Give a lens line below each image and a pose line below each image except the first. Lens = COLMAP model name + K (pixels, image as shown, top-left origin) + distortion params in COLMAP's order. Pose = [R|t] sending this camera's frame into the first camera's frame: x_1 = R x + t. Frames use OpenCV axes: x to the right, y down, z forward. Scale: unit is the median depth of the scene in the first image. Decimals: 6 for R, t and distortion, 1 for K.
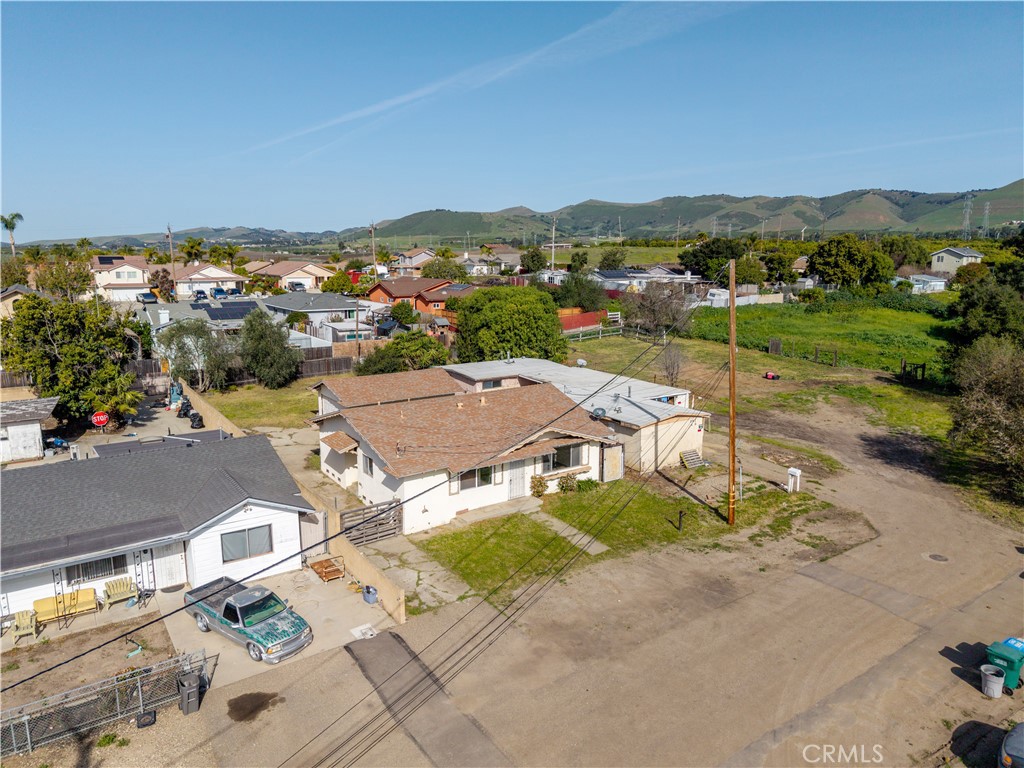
lens RADIAL K [[686.0, 0, 512.0], [0, 686.0, 384.0], [0, 0, 1]] dist [0.015443, -0.023907]
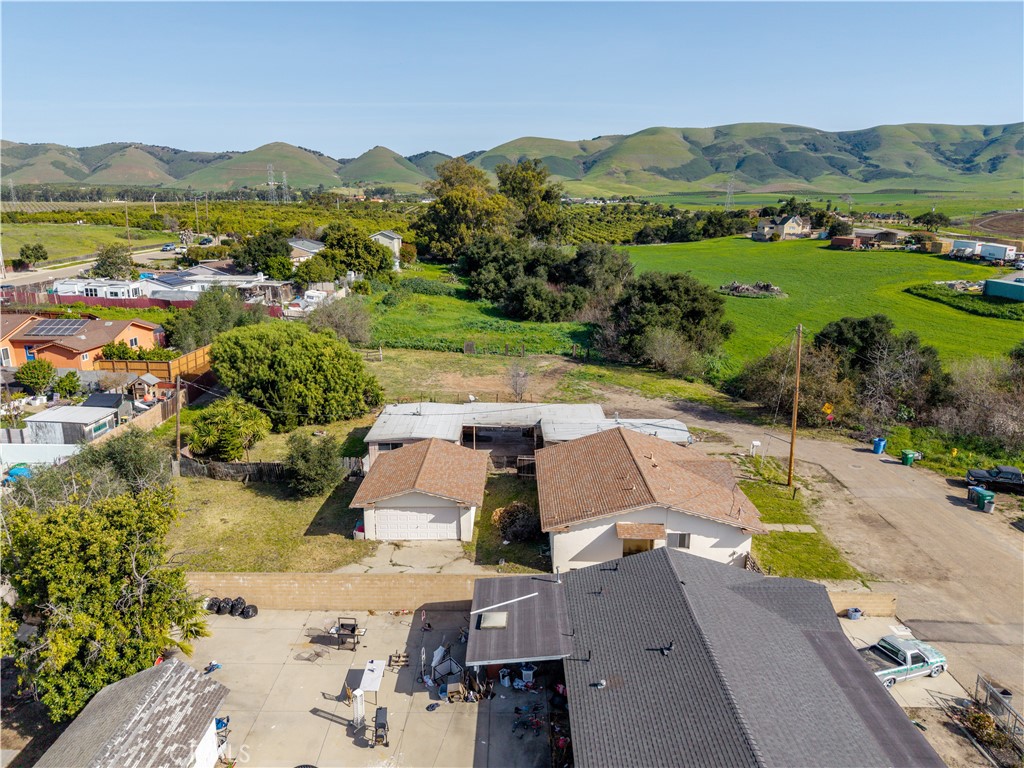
lens RADIAL K [[689.8, 0, 512.0], [0, 689.8, 384.0], [0, 0, 1]] dist [0.006948, -0.000747]
pose [[0.571245, -0.199749, 0.796103, -1.139545], [0.150055, 0.979004, 0.137969, -0.307995], [-0.806947, 0.040645, 0.589224, 0.510863]]
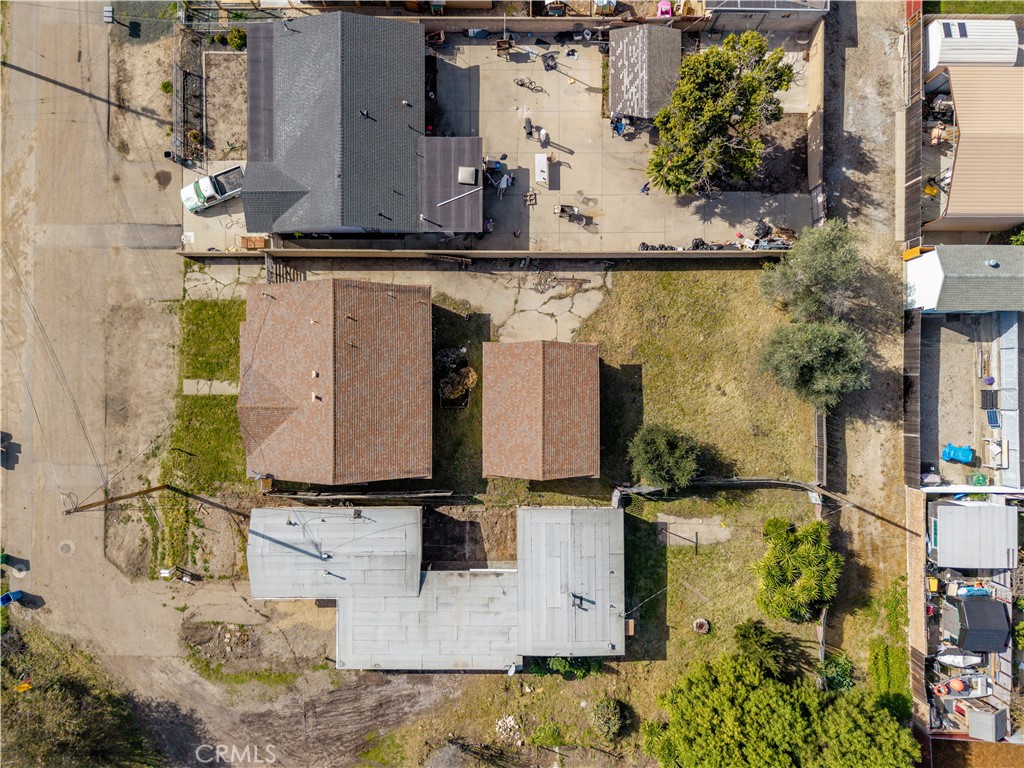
lens RADIAL K [[695.1, 0, 512.0], [0, 695.1, 384.0], [0, 0, 1]] dist [0.003250, -0.001383]
pose [[-0.568402, 0.822670, -0.011530, -0.251427], [-0.159442, -0.096393, 0.982490, -1.254577], [0.807154, 0.560288, 0.185958, 1.080362]]
